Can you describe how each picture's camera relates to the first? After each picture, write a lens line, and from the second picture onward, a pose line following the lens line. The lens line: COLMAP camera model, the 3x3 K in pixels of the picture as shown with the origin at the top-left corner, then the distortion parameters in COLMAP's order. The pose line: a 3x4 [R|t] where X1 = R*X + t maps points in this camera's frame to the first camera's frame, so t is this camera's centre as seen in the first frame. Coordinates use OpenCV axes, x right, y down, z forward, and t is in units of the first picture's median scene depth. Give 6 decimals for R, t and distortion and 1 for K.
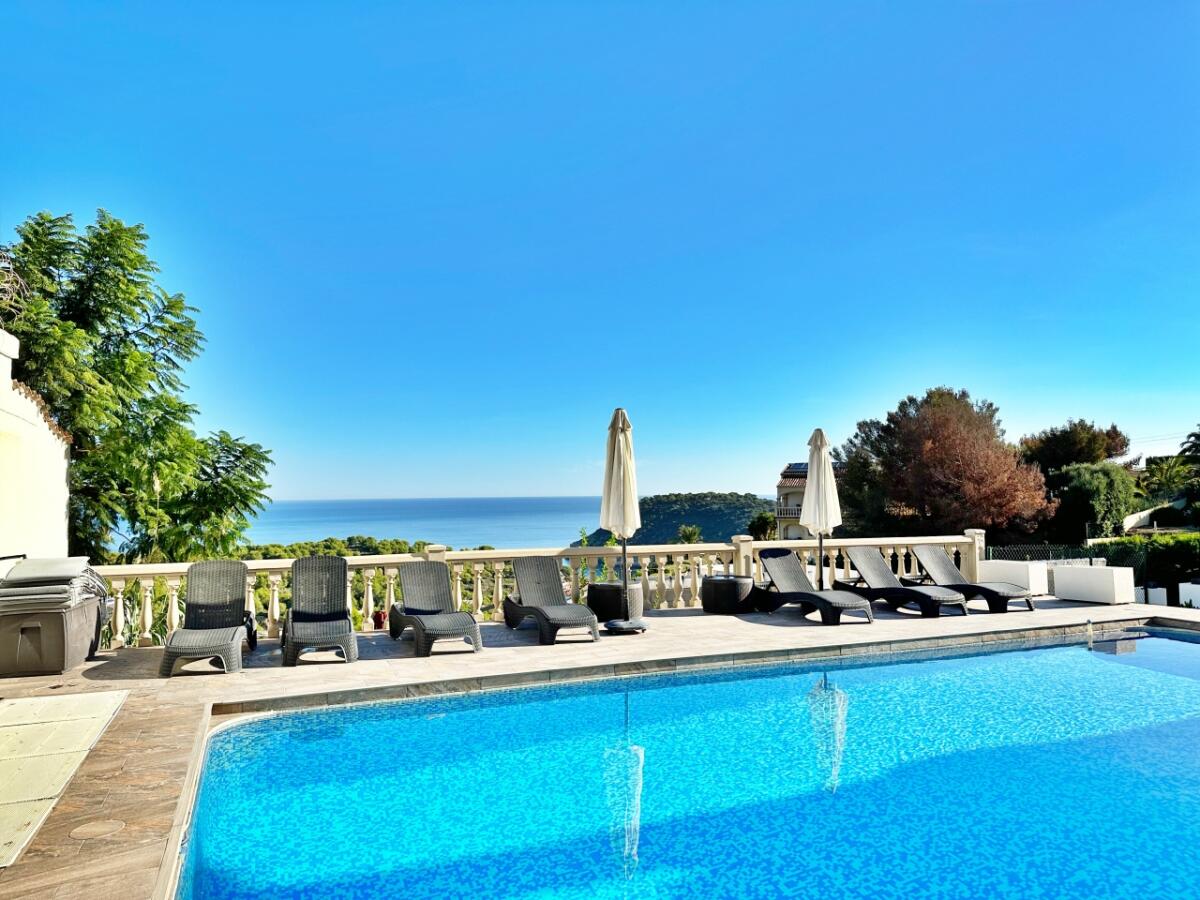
lens RADIAL K [[831.8, 0, 600.0], [0, 831.8, 450.0], [0, 0, 1]] dist [0.057515, -0.104715]
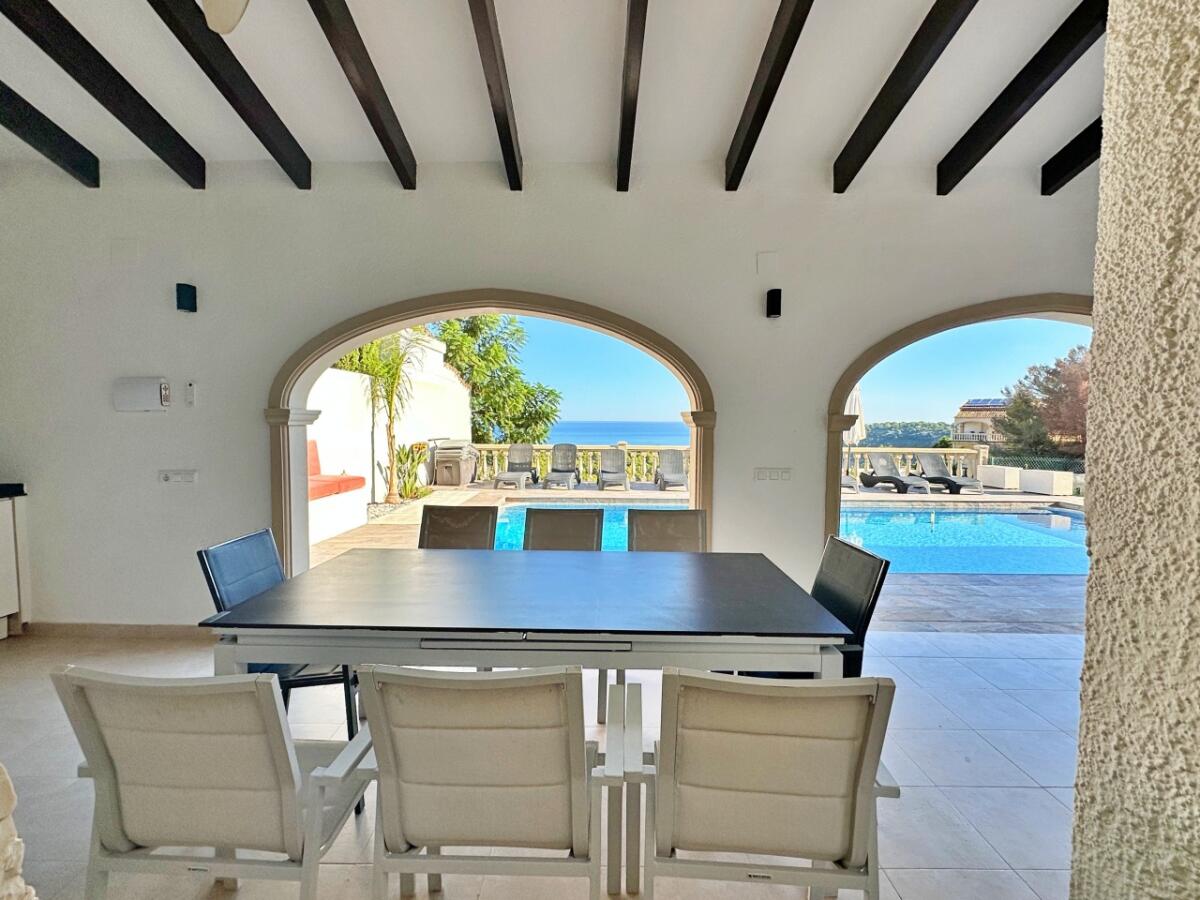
lens RADIAL K [[564.8, 0, 601.9], [0, 564.8, 453.1], [0, 0, 1]] dist [-0.000976, -0.000154]
pose [[0.927482, 0.039867, -0.371735, 0.201819], [0.002104, 0.993726, 0.111823, -0.006332], [0.373861, -0.104496, 0.921579, -0.203109]]
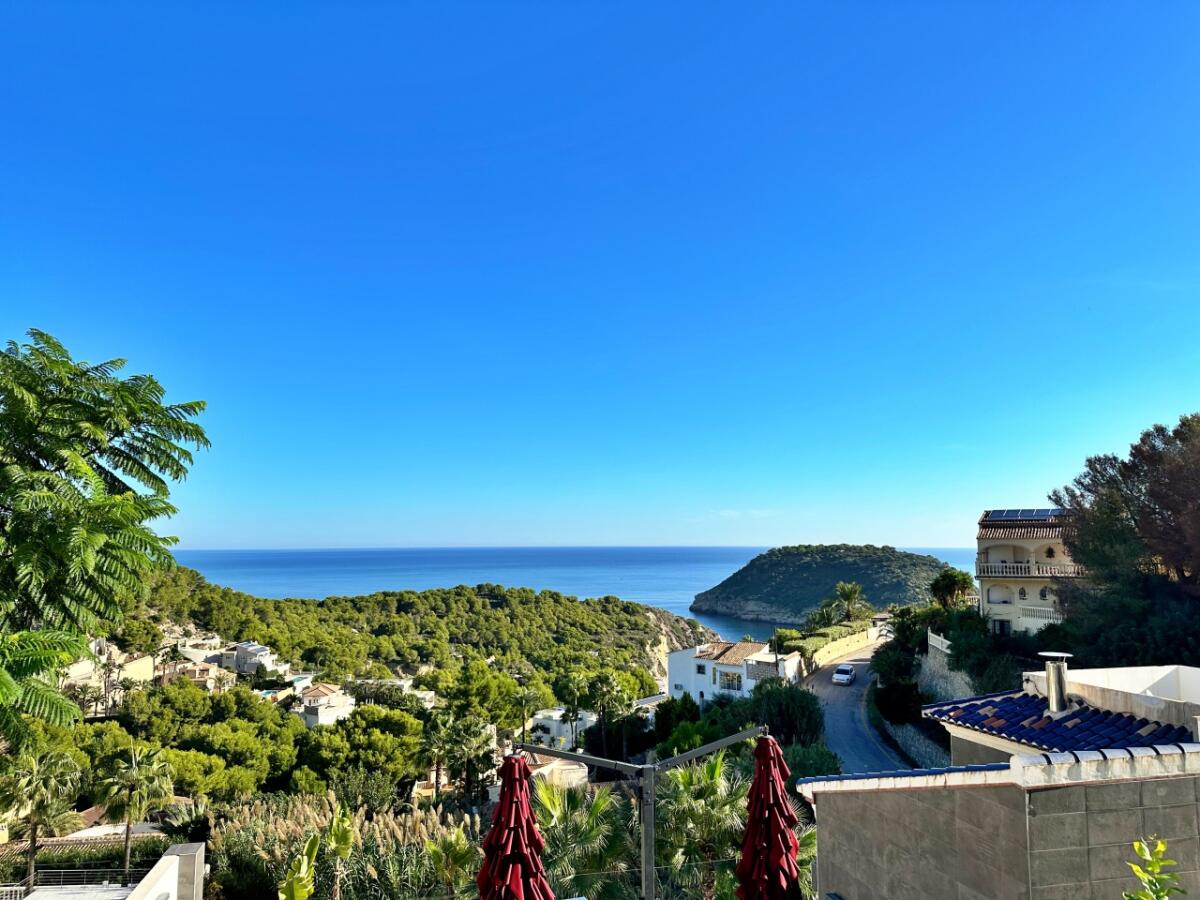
lens RADIAL K [[831.8, 0, 600.0], [0, 831.8, 450.0], [0, 0, 1]] dist [0.057515, -0.104715]
pose [[0.989003, -0.007230, -0.147719, -0.207422], [-0.001612, 0.998218, -0.059644, 0.042120], [0.147887, 0.059226, 0.987229, 0.773913]]
